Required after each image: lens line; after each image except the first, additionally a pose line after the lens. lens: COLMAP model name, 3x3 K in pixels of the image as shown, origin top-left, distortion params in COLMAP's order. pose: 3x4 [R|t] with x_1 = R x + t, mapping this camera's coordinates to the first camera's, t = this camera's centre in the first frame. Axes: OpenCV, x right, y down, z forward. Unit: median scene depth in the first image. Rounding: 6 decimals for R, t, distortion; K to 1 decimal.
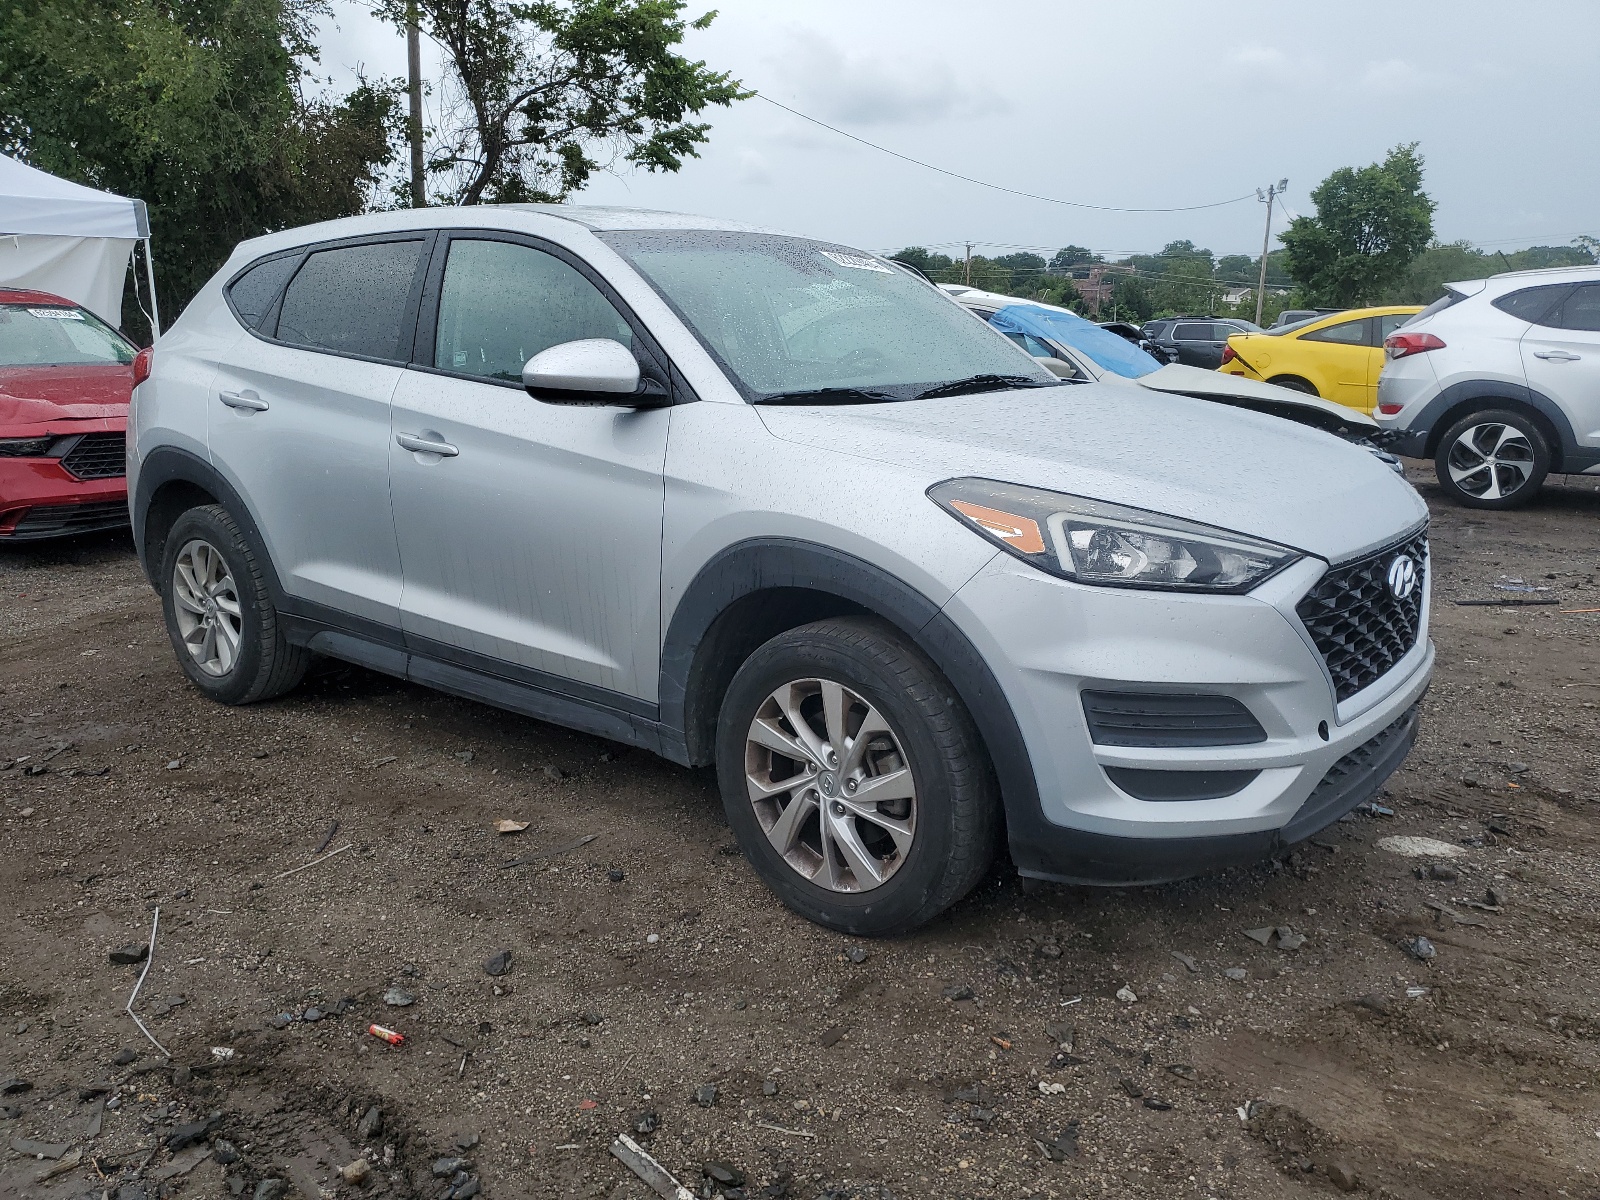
lens RADIAL K [[1287.0, 0, 803.9], [0, 1287.0, 608.4], [0, 0, 1]] dist [0.007453, -0.009842]
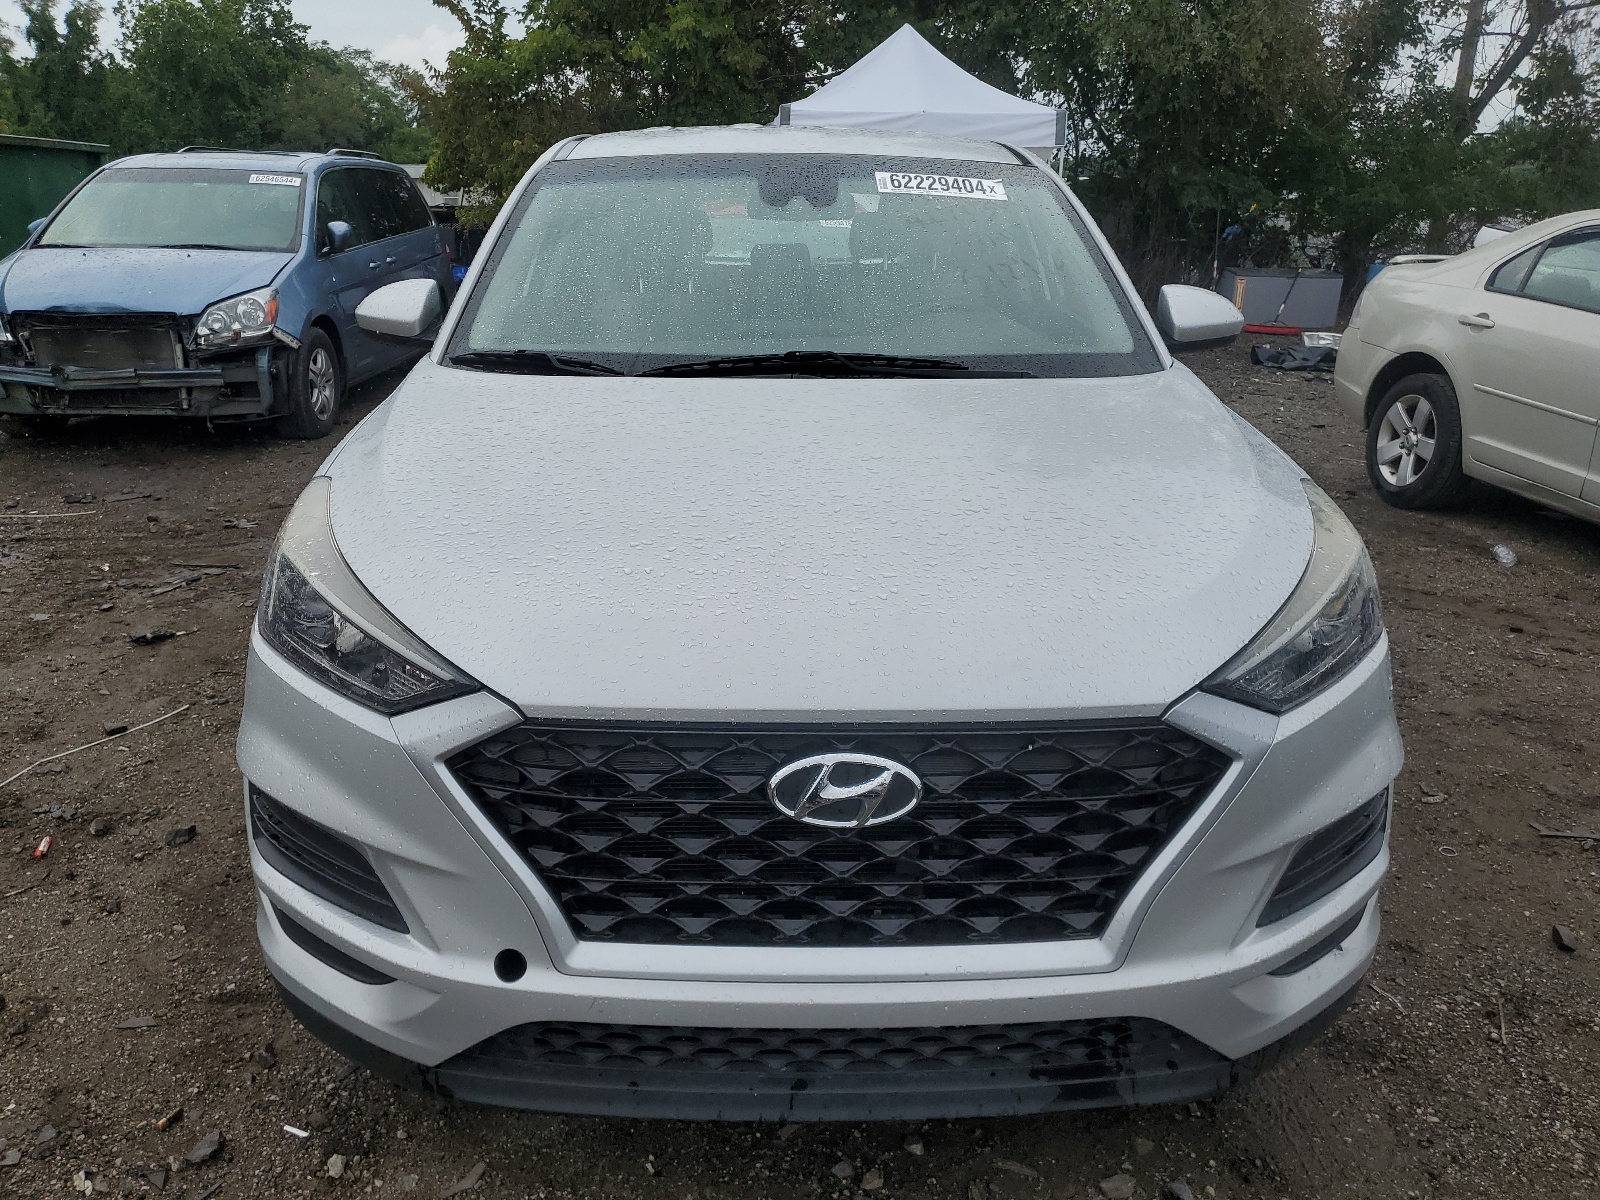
lens RADIAL K [[1287.0, 0, 798.1], [0, 1287.0, 593.1], [0, 0, 1]] dist [0.007453, -0.009842]
pose [[0.637073, 0.238419, -0.733004, 0.753106], [-0.188306, 0.970287, 0.151937, -0.170146], [0.747449, 0.041234, 0.663039, 0.555051]]
